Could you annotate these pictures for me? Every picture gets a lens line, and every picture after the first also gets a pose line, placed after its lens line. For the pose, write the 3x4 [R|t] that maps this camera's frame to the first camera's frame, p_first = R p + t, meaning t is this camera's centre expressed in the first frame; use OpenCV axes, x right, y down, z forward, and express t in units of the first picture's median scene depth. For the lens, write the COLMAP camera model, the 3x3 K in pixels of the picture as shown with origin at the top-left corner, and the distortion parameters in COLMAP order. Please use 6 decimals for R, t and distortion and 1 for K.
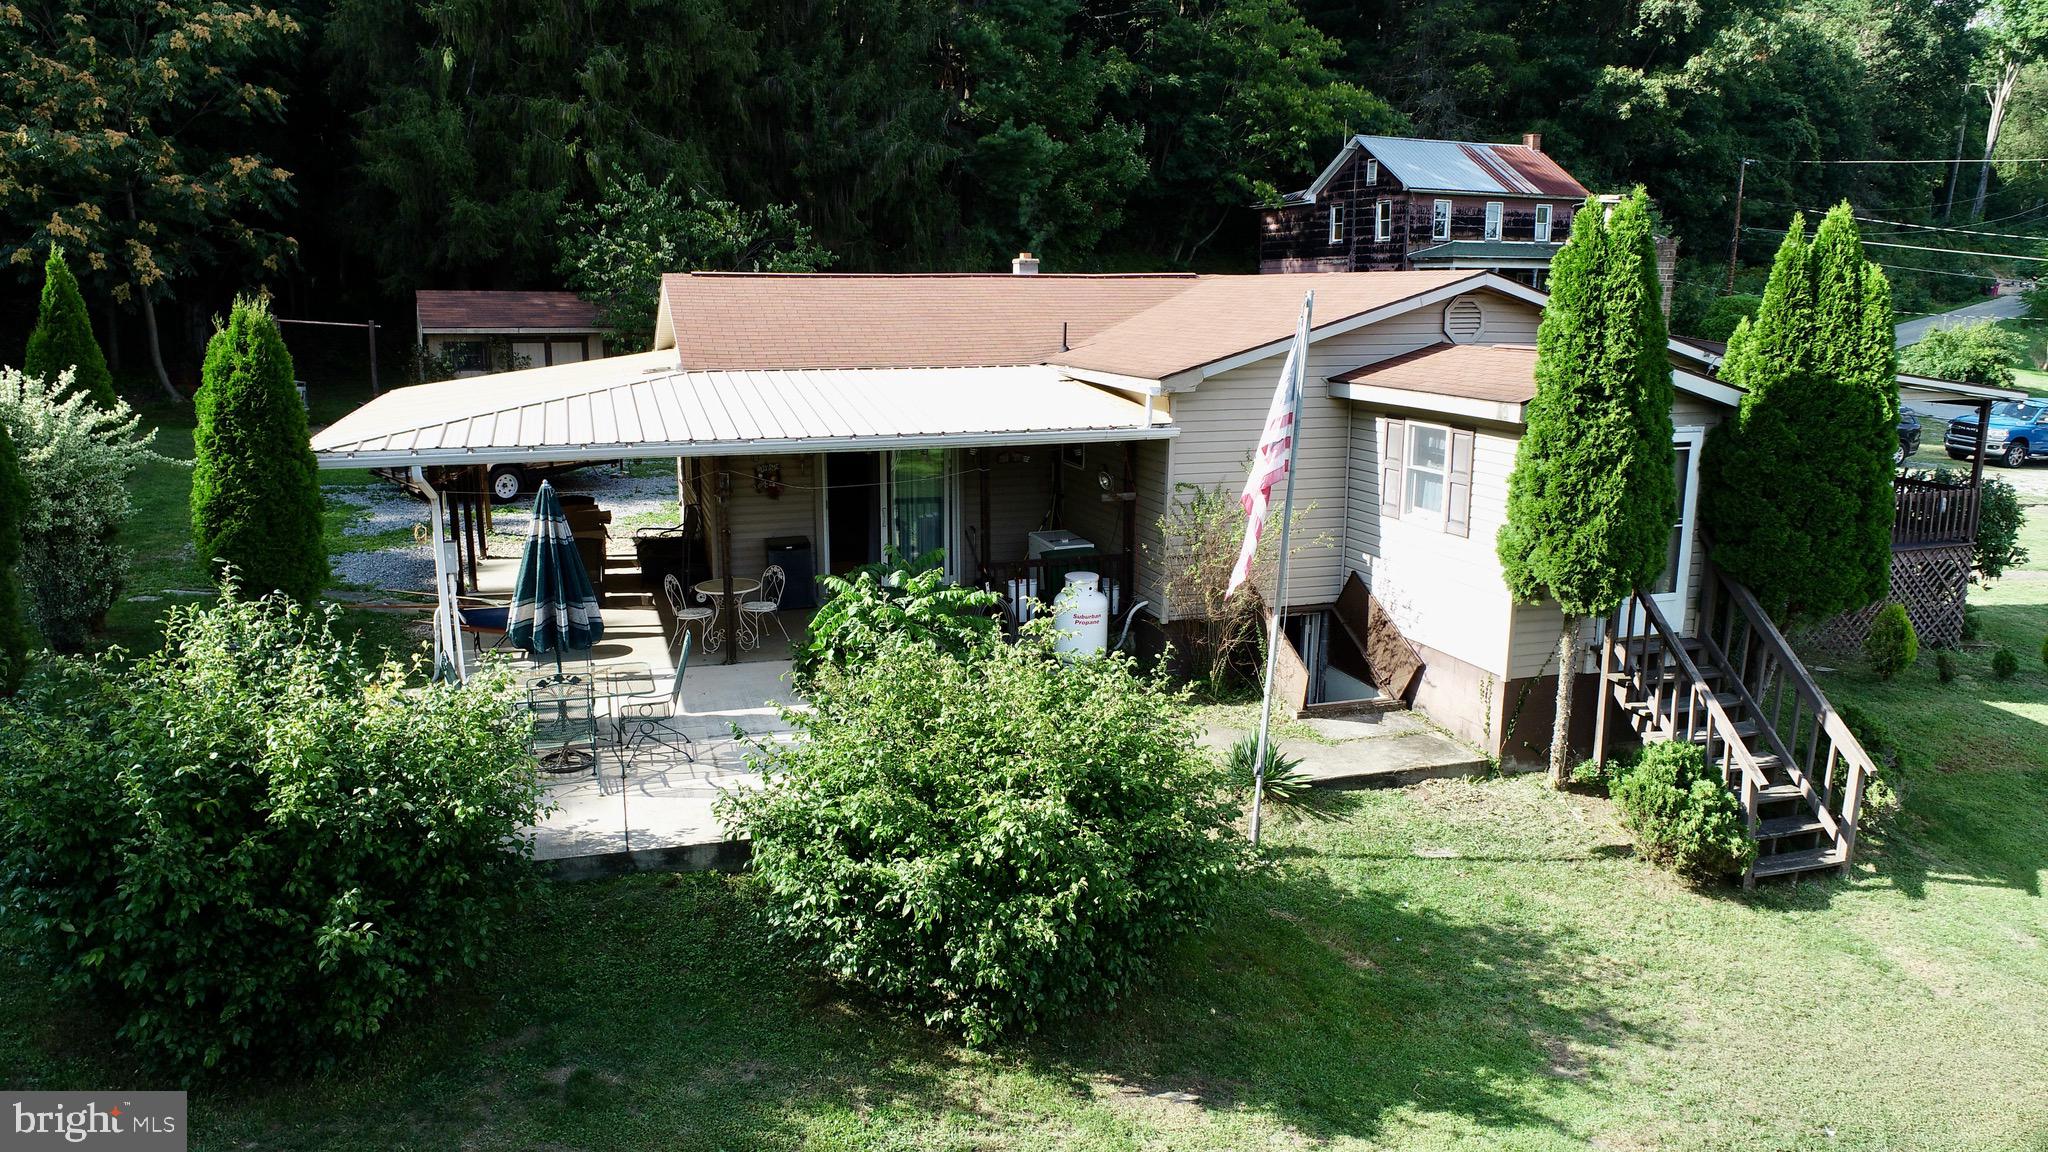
lens RADIAL K [[1390.8, 0, 1017.4], [0, 1390.8, 568.8], [0, 0, 1]] dist [-0.018544, 0.014191]
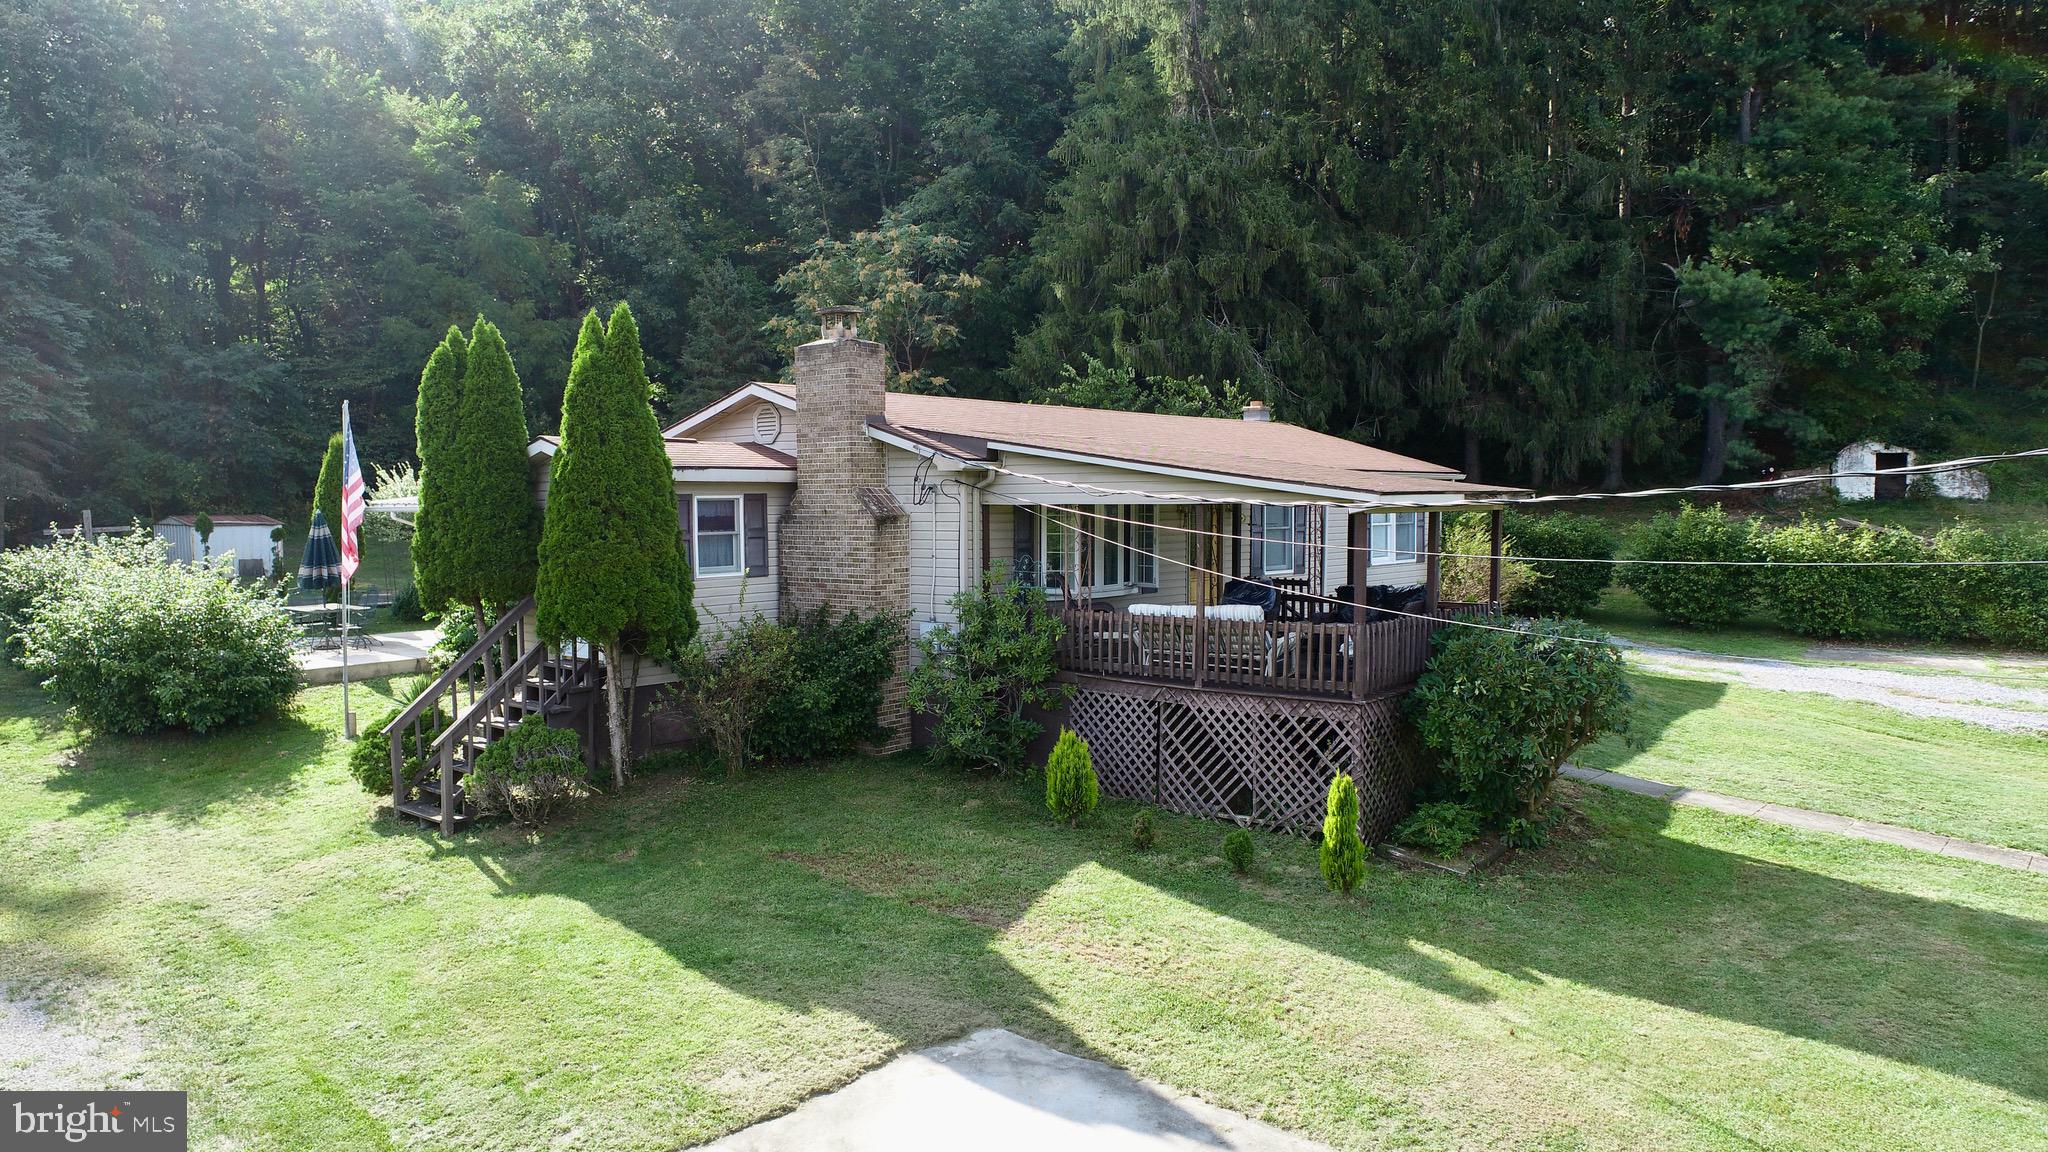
lens RADIAL K [[1390.8, 0, 1017.4], [0, 1390.8, 568.8], [0, 0, 1]] dist [-0.018544, 0.014191]
pose [[0.526652, 0.039093, -0.849182, 0.733580], [-0.163487, 0.984952, -0.056049, -0.010755], [0.834212, 0.168349, 0.525118, 0.280315]]
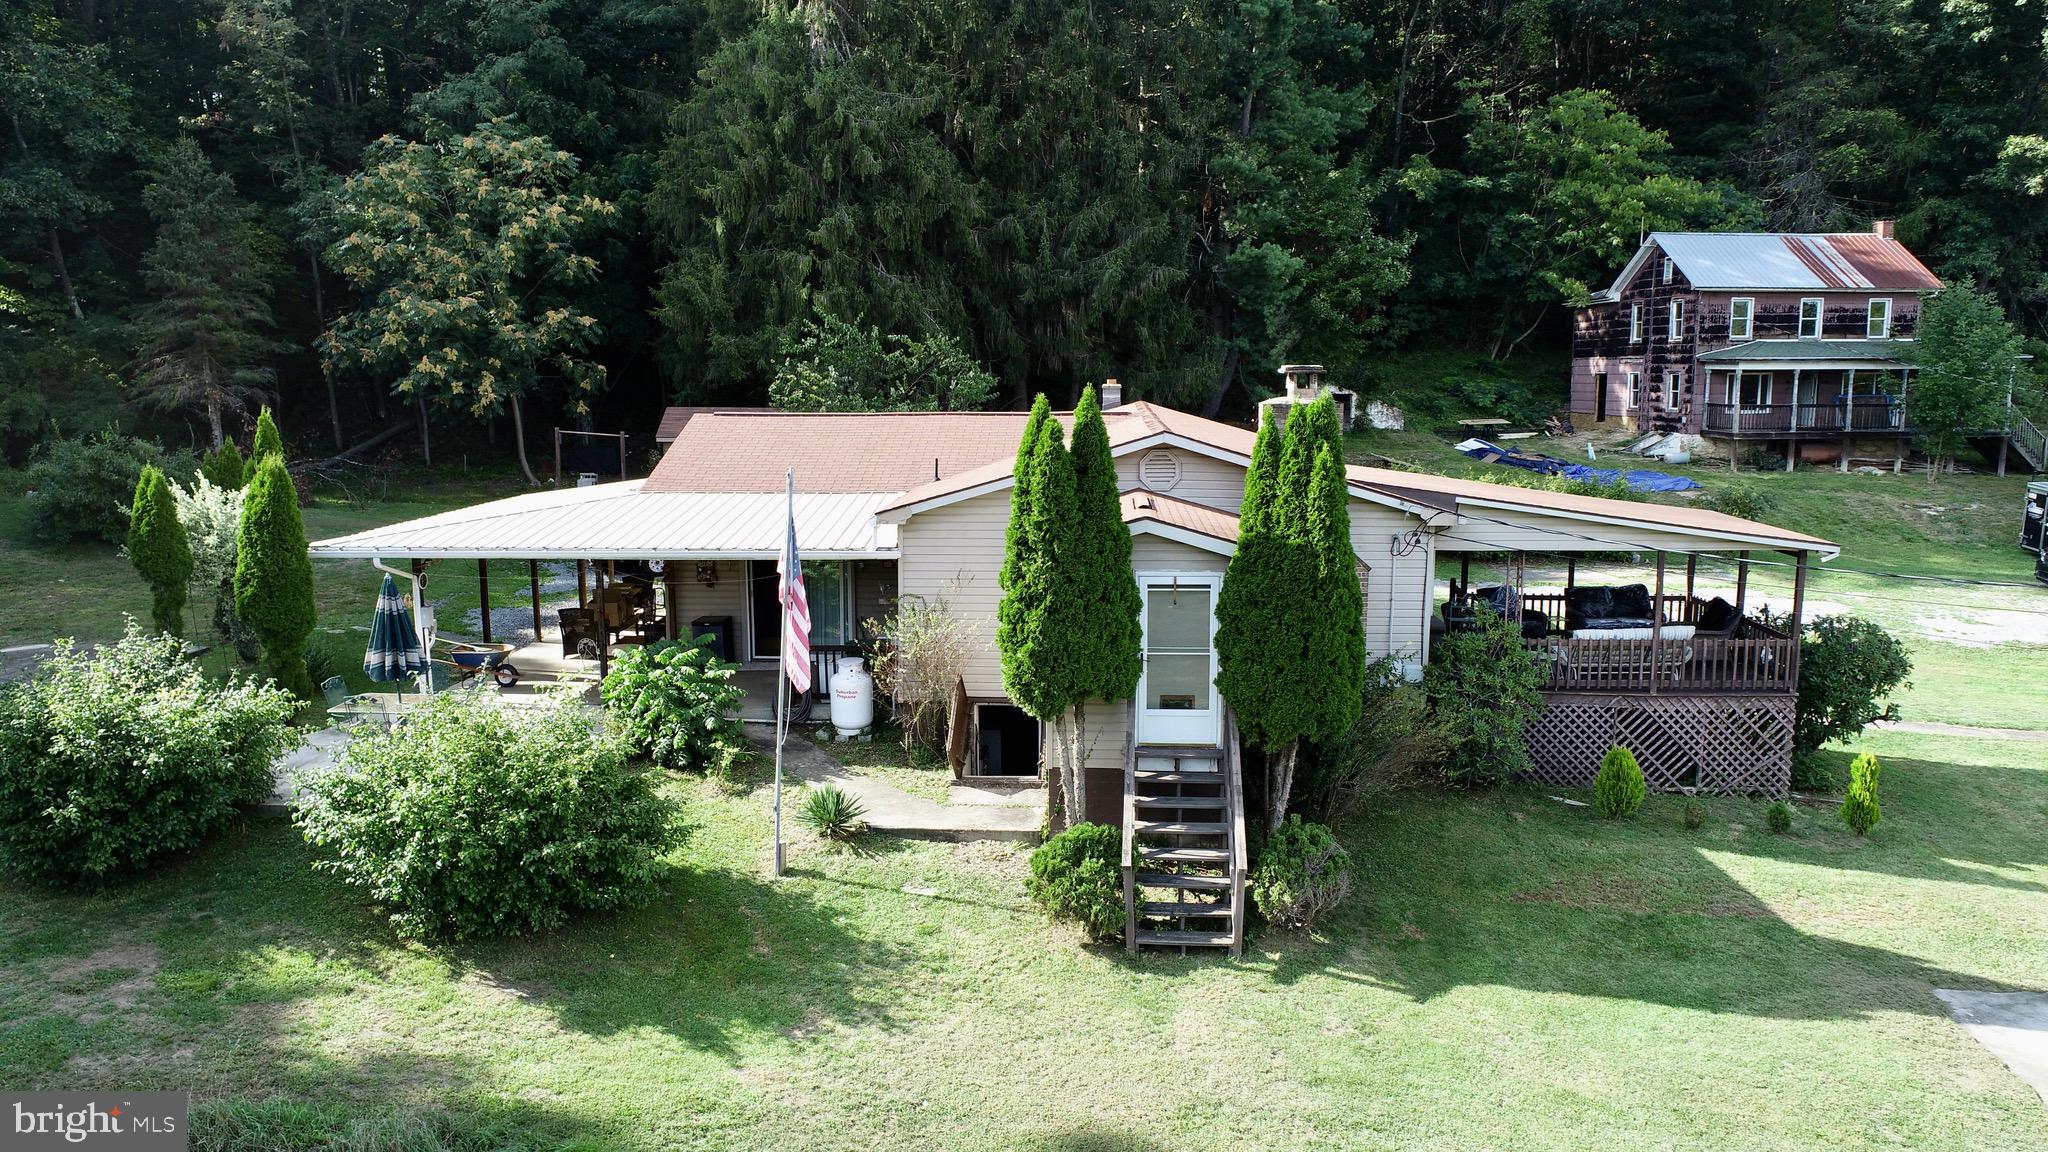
lens RADIAL K [[1390.8, 0, 1017.4], [0, 1390.8, 568.8], [0, 0, 1]] dist [-0.018544, 0.014191]
pose [[0.929895, 0.048176, -0.364657, 0.322388], [-0.066676, 0.997039, -0.038306, -0.020072], [0.361732, 0.059934, 0.930354, -0.075556]]
